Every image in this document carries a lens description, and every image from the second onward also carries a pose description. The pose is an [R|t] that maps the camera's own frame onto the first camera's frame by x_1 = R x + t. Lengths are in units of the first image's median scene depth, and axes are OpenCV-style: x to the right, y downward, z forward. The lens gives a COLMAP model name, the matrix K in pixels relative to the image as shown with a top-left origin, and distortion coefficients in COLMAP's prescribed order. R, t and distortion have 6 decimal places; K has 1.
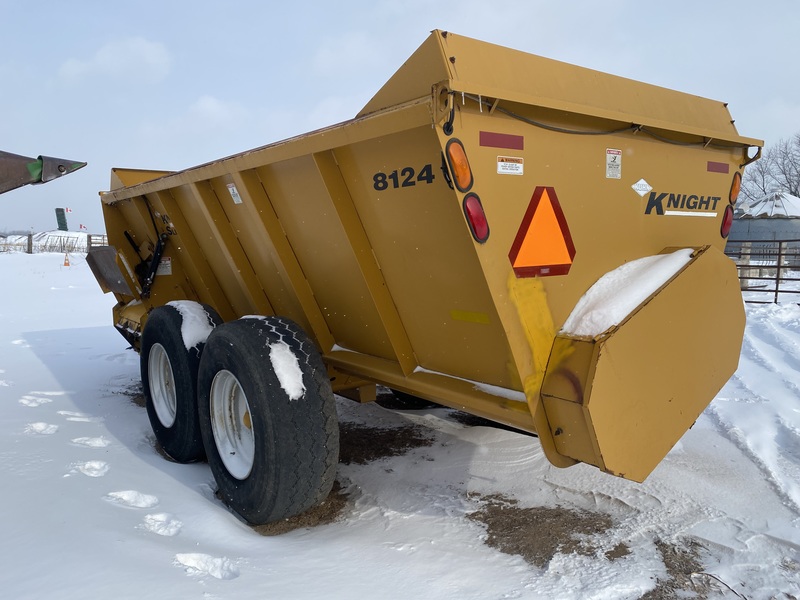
lens RADIAL K [[590.3, 0, 405.1], [0, 590.3, 303.2], [0, 0, 1]] dist [0.098251, -0.137990]
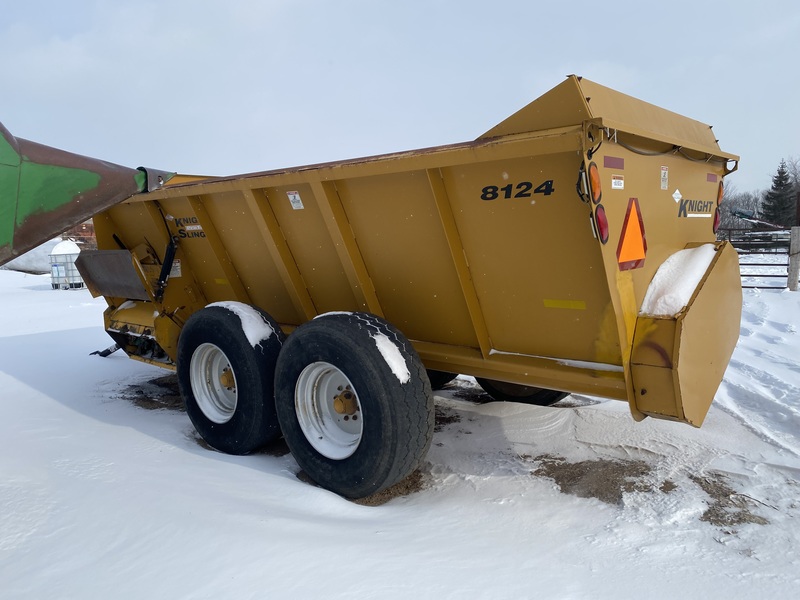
lens RADIAL K [[588.1, 0, 400.0], [0, 588.1, 300.0], [0, 0, 1]] dist [0.092304, -0.136861]
pose [[0.980441, -0.038866, 0.192936, -0.396435], [0.037362, 0.999236, 0.011425, -0.010273], [-0.193233, -0.003993, 0.981145, -0.108680]]
